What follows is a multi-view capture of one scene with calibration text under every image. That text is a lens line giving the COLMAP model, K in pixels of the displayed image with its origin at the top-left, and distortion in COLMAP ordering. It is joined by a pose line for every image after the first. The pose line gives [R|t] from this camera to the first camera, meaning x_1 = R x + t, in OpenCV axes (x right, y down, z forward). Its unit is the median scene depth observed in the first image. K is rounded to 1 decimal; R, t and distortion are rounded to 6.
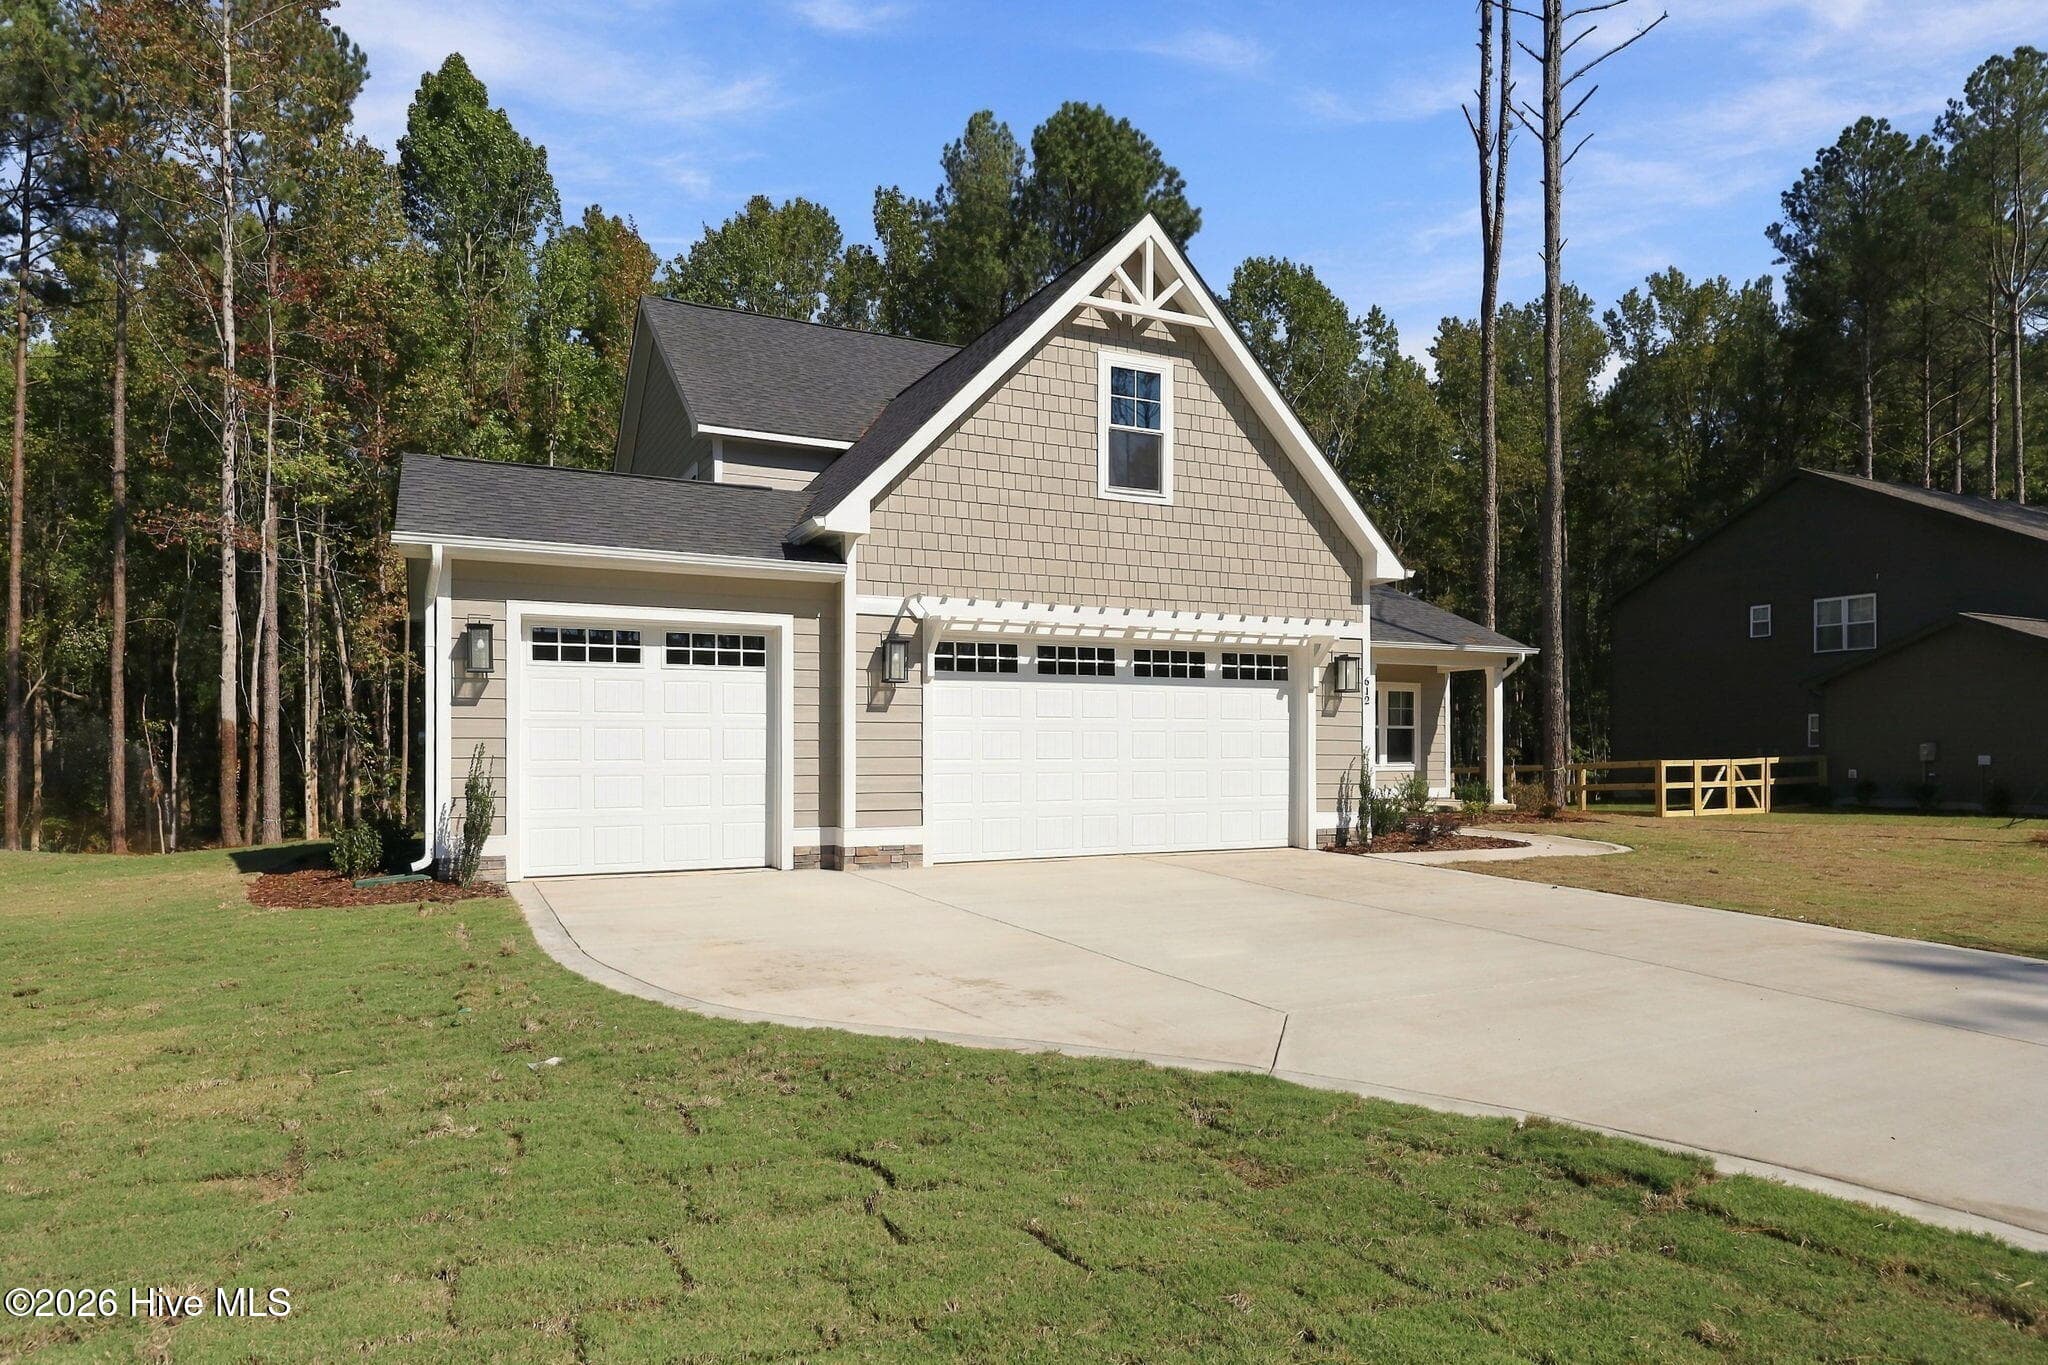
lens RADIAL K [[1292.3, 0, 1024.3], [0, 1292.3, 760.4], [0, 0, 1]] dist [0.005202, 0.000408]
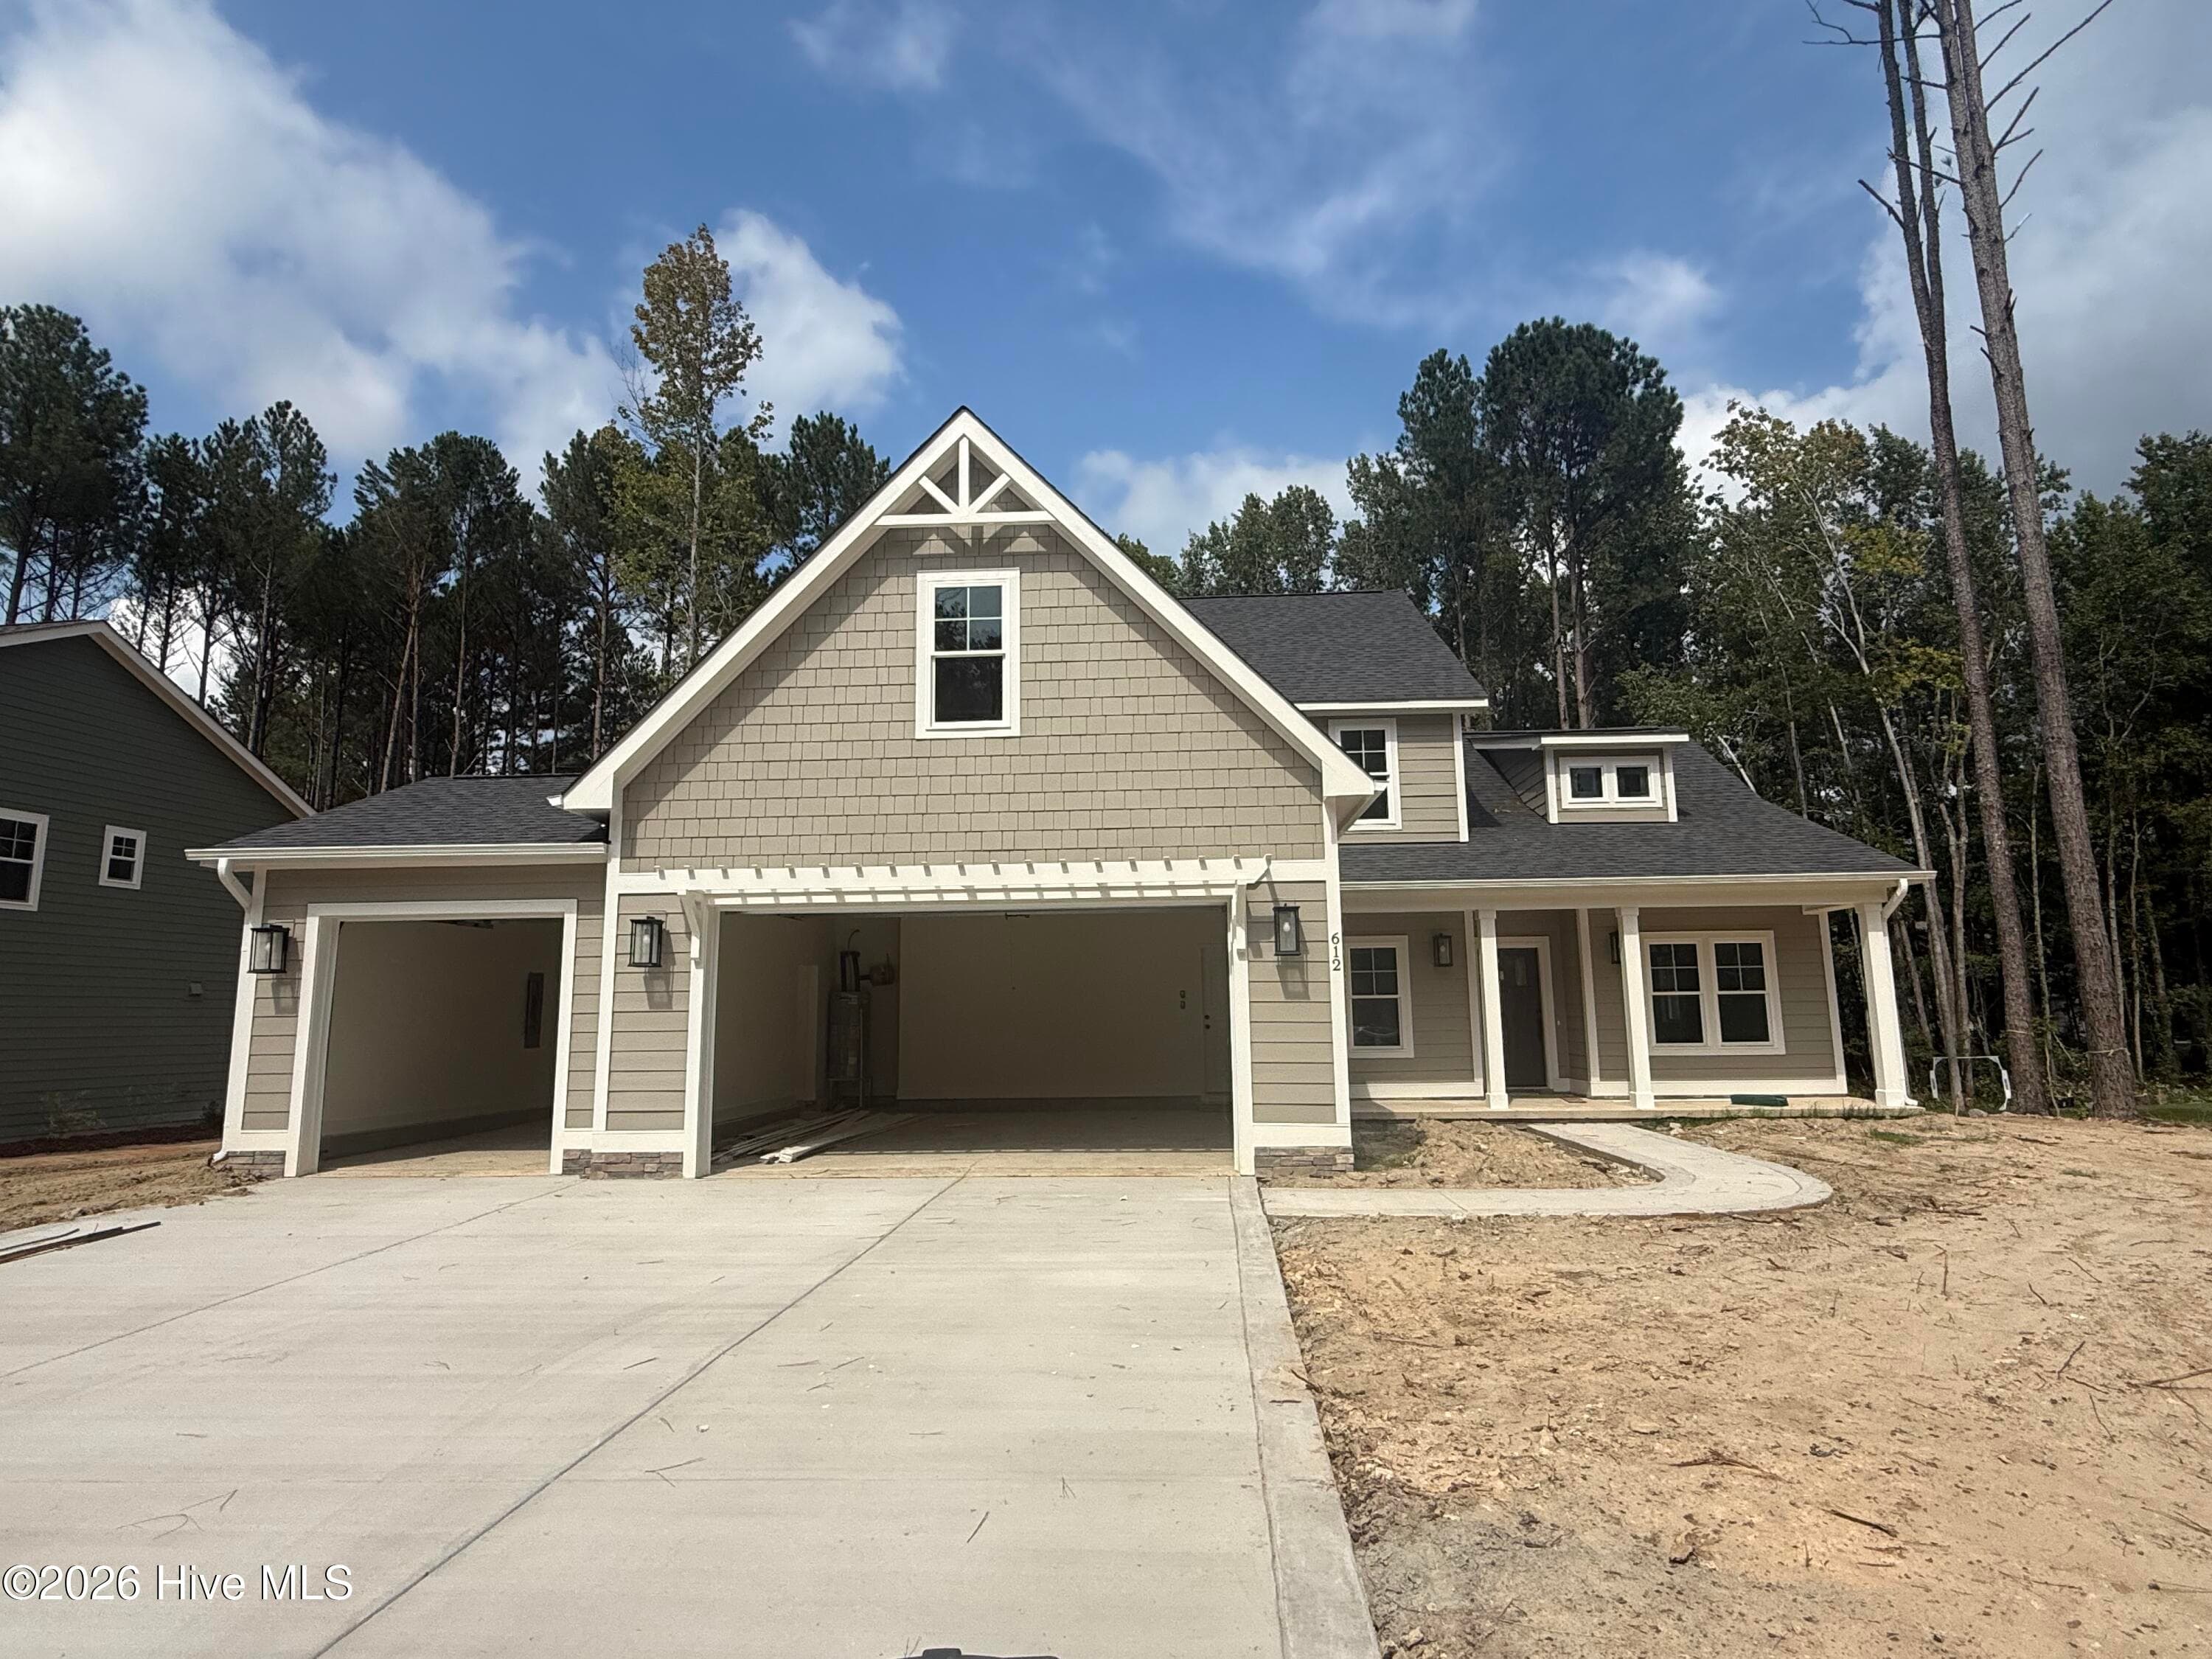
lens RADIAL K [[1254.1, 0, 1091.7], [0, 1254.1, 835.1], [0, 0, 1]] dist [0.006652, 0.001095]
pose [[0.861148, -0.088216, -0.500641, 0.557088], [0.007137, 0.986829, -0.161610, -0.006608], [0.508304, 0.135597, 0.850436, 0.362839]]
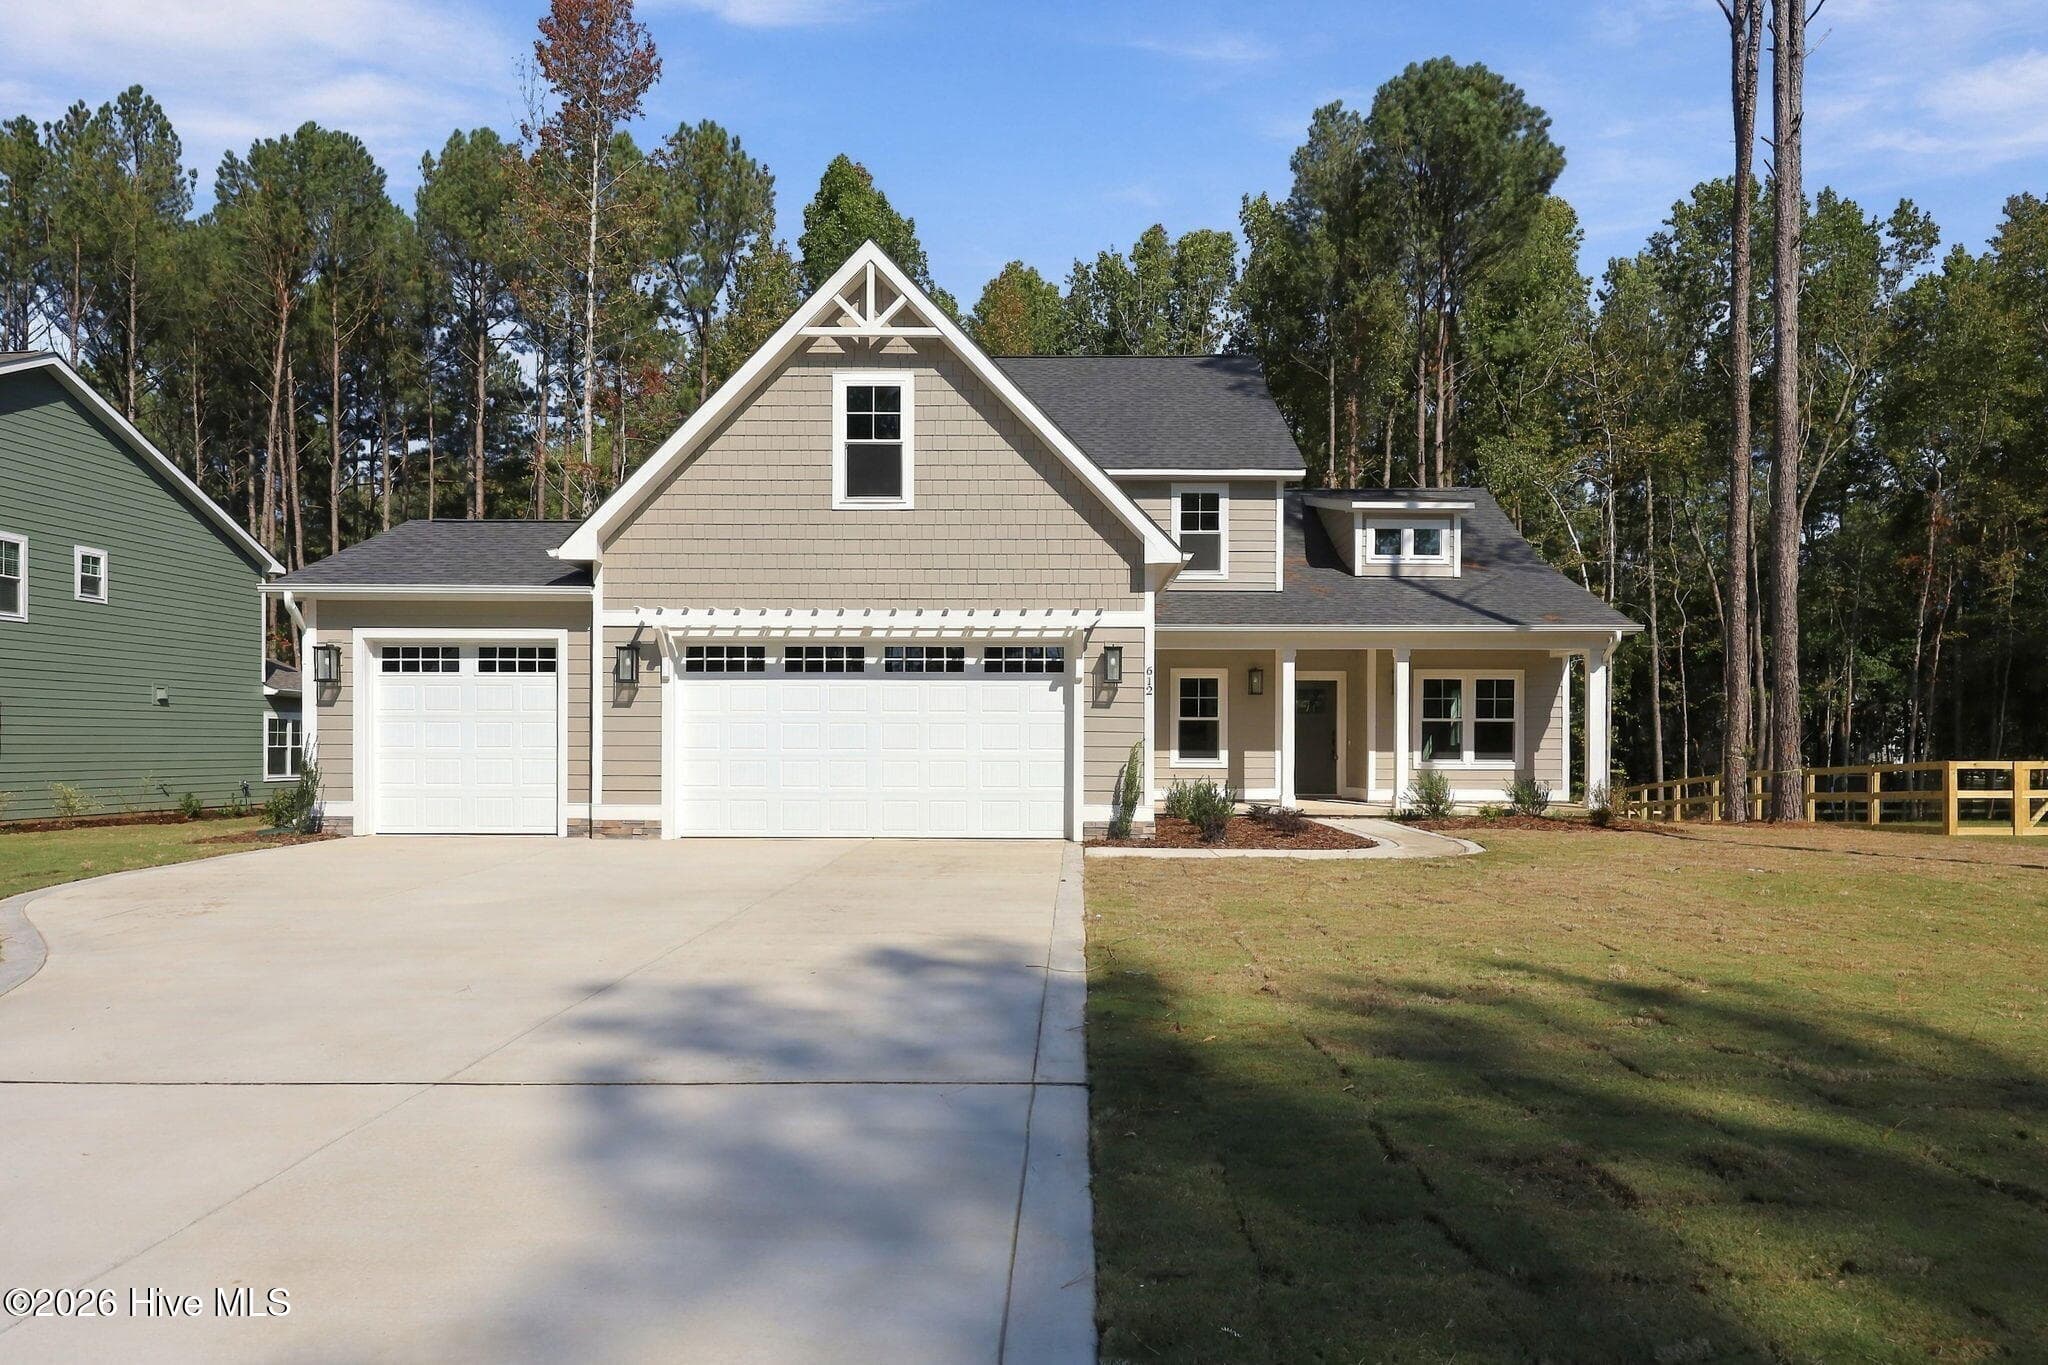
lens RADIAL K [[1258.7, 0, 1020.7], [0, 1258.7, 767.2], [0, 0, 1]] dist [0.039183, 0.000441]
pose [[0.880146, 0.007313, -0.474647, 0.696867], [-0.007394, 0.999971, 0.001696, 0.011686], [0.474645, 0.002017, 0.880175, 0.135646]]
